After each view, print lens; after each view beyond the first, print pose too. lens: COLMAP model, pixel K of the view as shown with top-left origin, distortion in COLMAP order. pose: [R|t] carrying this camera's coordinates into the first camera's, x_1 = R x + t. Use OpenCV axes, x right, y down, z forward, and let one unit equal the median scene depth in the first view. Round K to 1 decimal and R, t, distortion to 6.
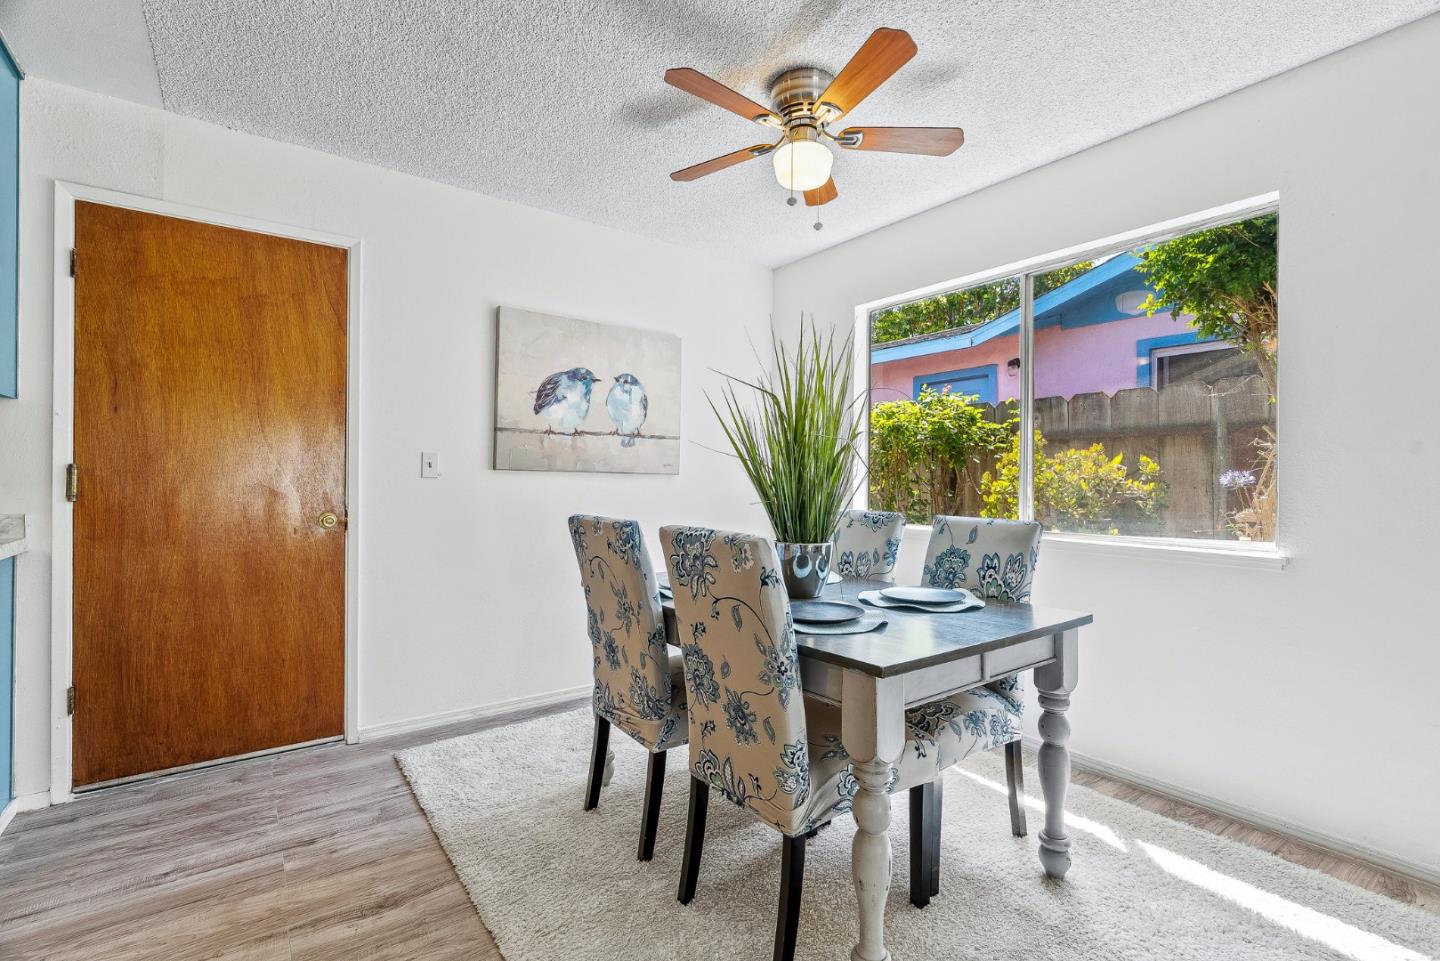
lens RADIAL K [[662.3, 0, 720.0], [0, 662.3, 480.5], [0, 0, 1]] dist [-0.001885, -0.000054]
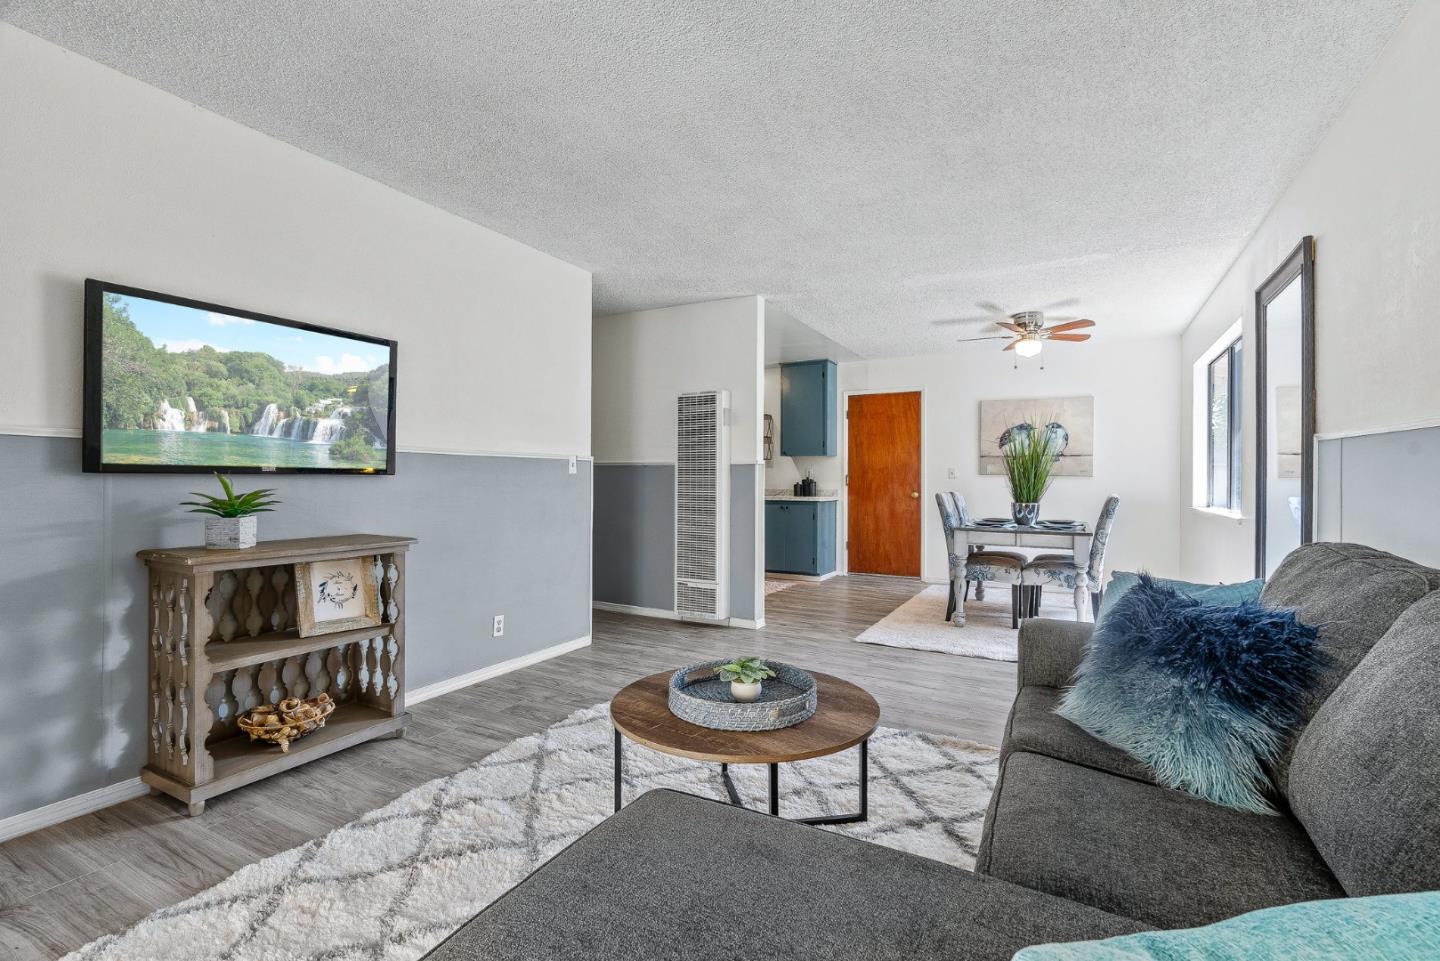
lens RADIAL K [[662.3, 0, 720.0], [0, 662.3, 480.5], [0, 0, 1]] dist [-0.001885, -0.000054]
pose [[0.419394, -0.002117, -0.907802, 1.586088], [-0.003903, 0.999984, -0.004135, 0.018738], [0.907796, 0.005277, 0.419379, -0.876263]]
